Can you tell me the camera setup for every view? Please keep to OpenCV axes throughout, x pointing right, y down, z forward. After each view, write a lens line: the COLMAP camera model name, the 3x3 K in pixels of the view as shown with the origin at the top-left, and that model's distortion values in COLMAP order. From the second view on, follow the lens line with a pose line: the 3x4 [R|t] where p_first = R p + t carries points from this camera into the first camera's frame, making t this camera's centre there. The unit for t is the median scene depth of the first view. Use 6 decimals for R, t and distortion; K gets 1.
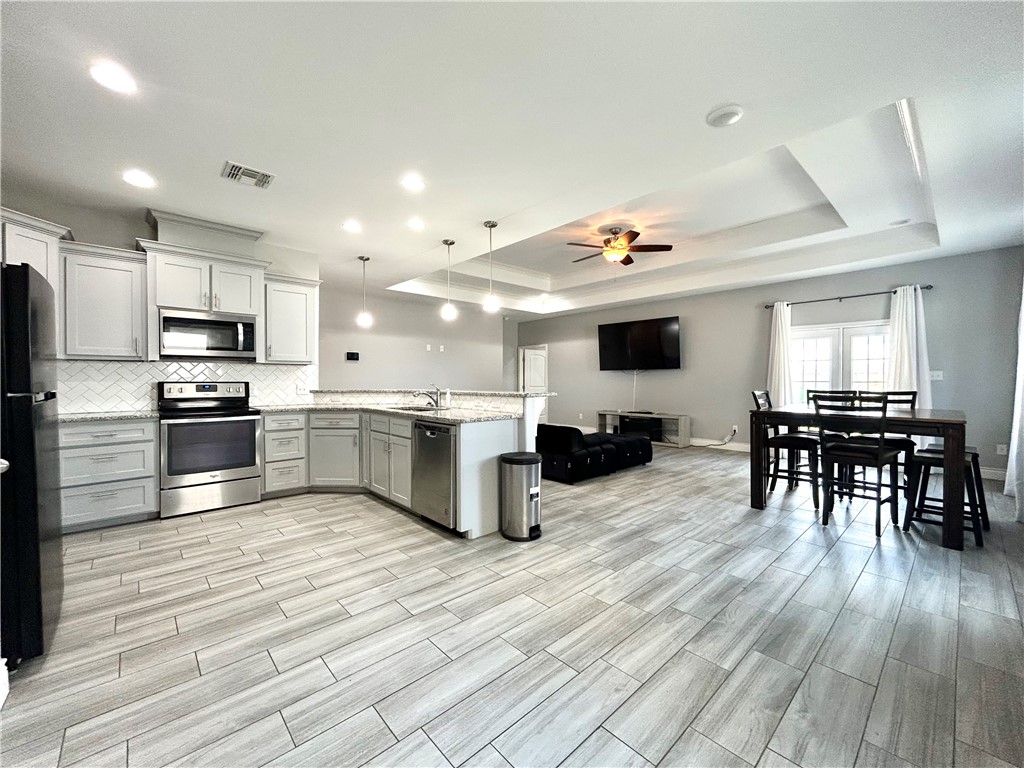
lens RADIAL K [[413.7, 0, 509.1], [0, 413.7, 382.2], [0, 0, 1]] dist [-0.001566, 0.000853]
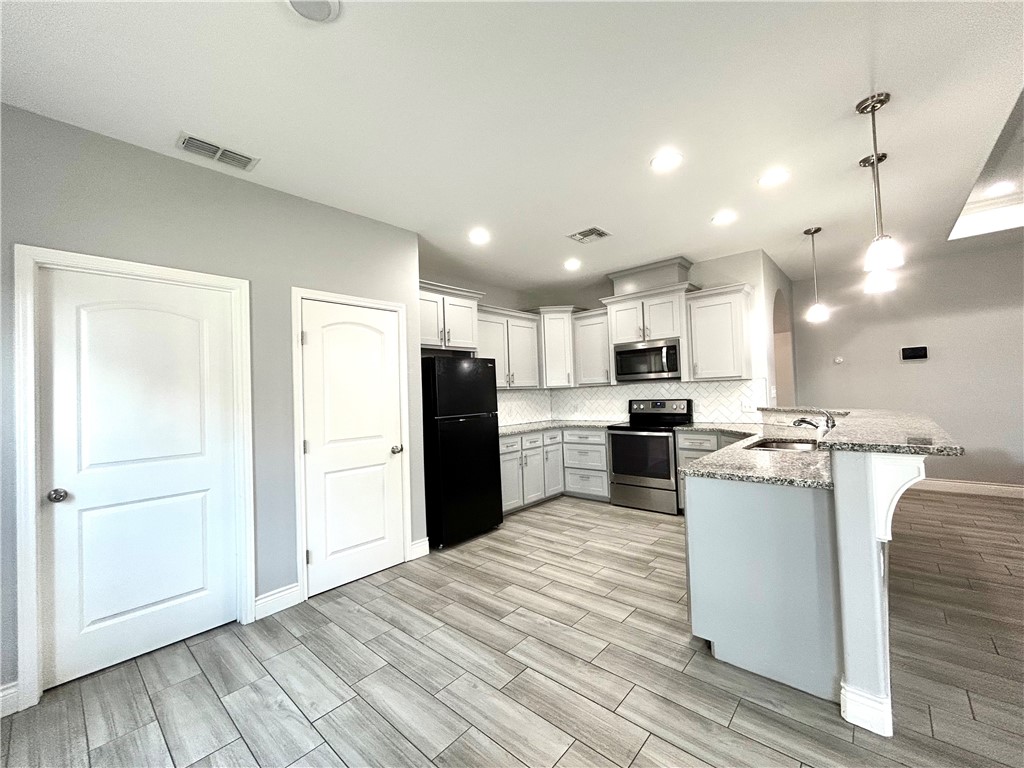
lens RADIAL K [[413.7, 0, 509.7], [0, 413.7, 382.3], [0, 0, 1]] dist [-0.001566, 0.000853]
pose [[0.106634, -0.027859, -0.993908, 0.564295], [0.032405, 0.999174, -0.024530, -0.050013], [0.993770, -0.029591, 0.107448, 0.661727]]
